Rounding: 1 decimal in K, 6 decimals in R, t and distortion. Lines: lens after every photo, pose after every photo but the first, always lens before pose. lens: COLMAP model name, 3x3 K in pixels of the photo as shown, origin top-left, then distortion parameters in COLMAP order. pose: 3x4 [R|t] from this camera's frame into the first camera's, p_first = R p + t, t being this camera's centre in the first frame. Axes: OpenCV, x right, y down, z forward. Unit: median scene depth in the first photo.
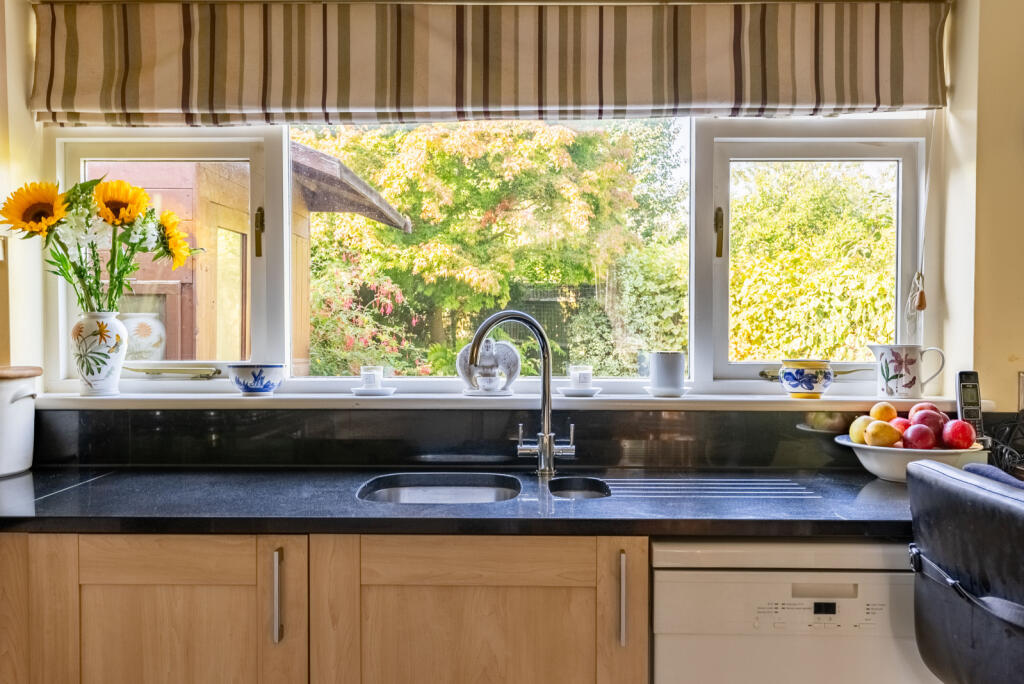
lens RADIAL K [[770.1, 0, 512.2], [0, 770.1, 345.9], [0, 0, 1]] dist [0.014539, 0.000703]
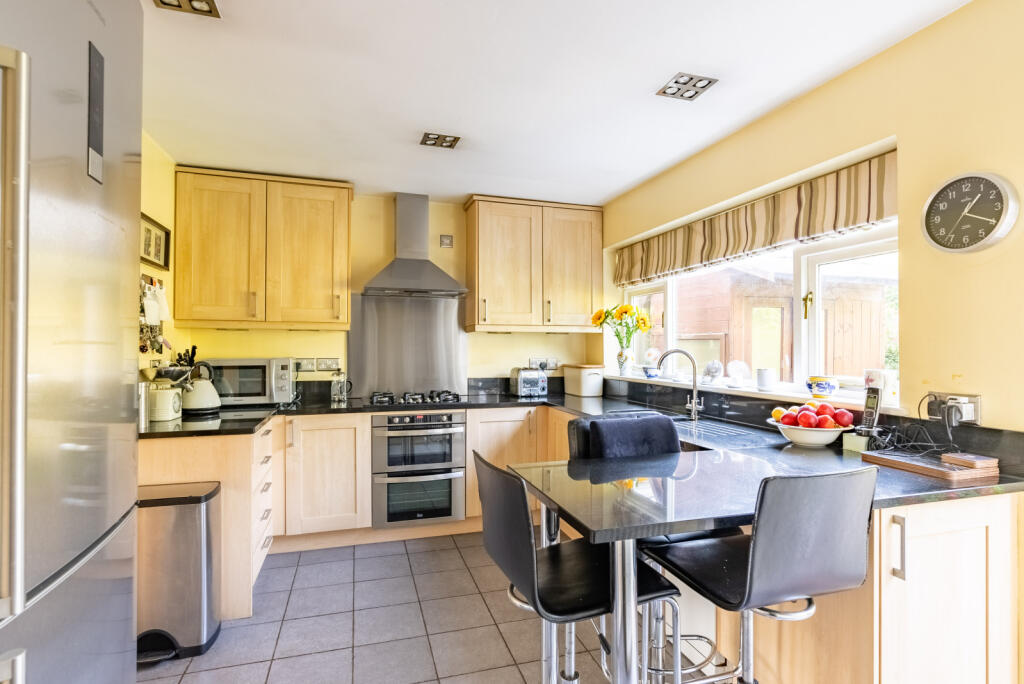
lens RADIAL K [[503.7, 0, 511.5], [0, 503.7, 345.6], [0, 0, 1]] dist [-0.000111, -0.000007]
pose [[0.304016, -0.002573, -0.952663, 1.363845], [-0.042850, 0.998947, -0.016373, -0.004034], [0.951703, 0.045799, 0.303586, -0.024697]]
